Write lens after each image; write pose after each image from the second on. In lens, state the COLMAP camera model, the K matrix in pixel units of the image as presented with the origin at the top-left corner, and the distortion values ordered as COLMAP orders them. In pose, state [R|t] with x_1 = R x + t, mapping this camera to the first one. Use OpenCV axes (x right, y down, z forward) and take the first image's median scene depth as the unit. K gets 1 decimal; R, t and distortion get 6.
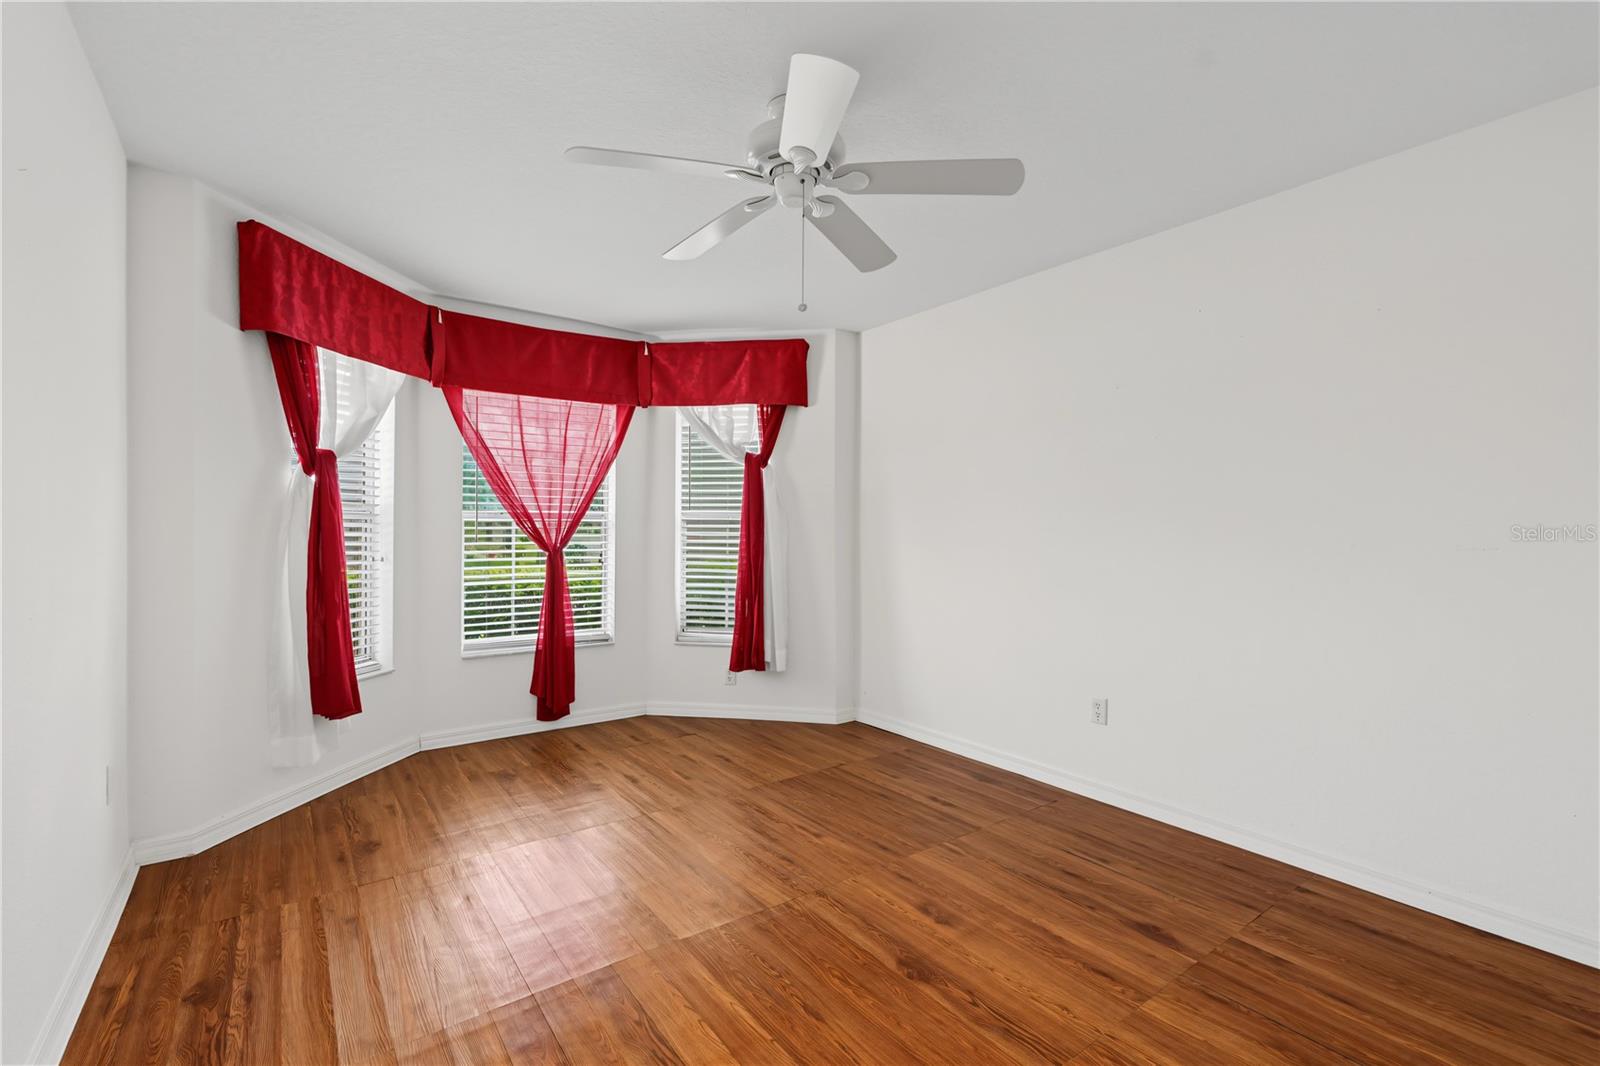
lens RADIAL K [[701.6, 0, 798.2], [0, 701.6, 530.8], [0, 0, 1]] dist [0.003982, -0.000365]
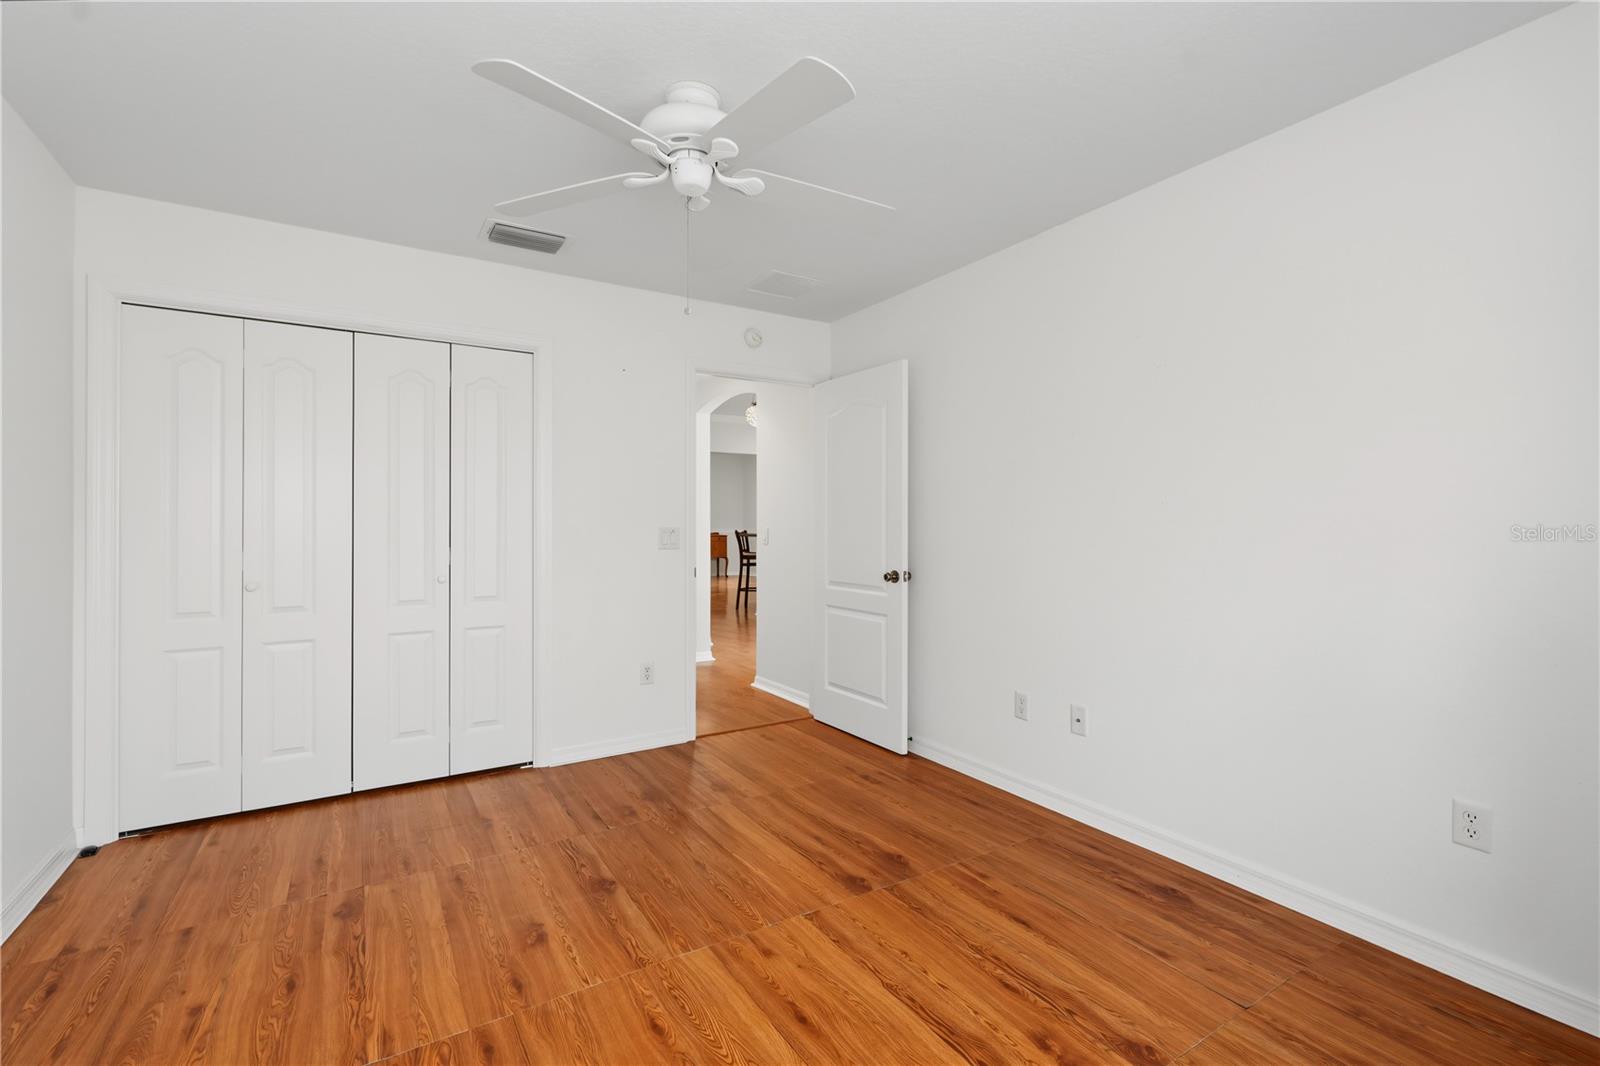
lens RADIAL K [[701.6, 0, 800.4], [0, 701.6, 528.0], [0, 0, 1]] dist [0.003982, -0.000365]
pose [[-0.996739, -0.006947, 0.080397, -0.235725], [-0.006122, 0.999926, 0.010509, -0.007879], [-0.080464, 0.009982, -0.996707, 1.943297]]
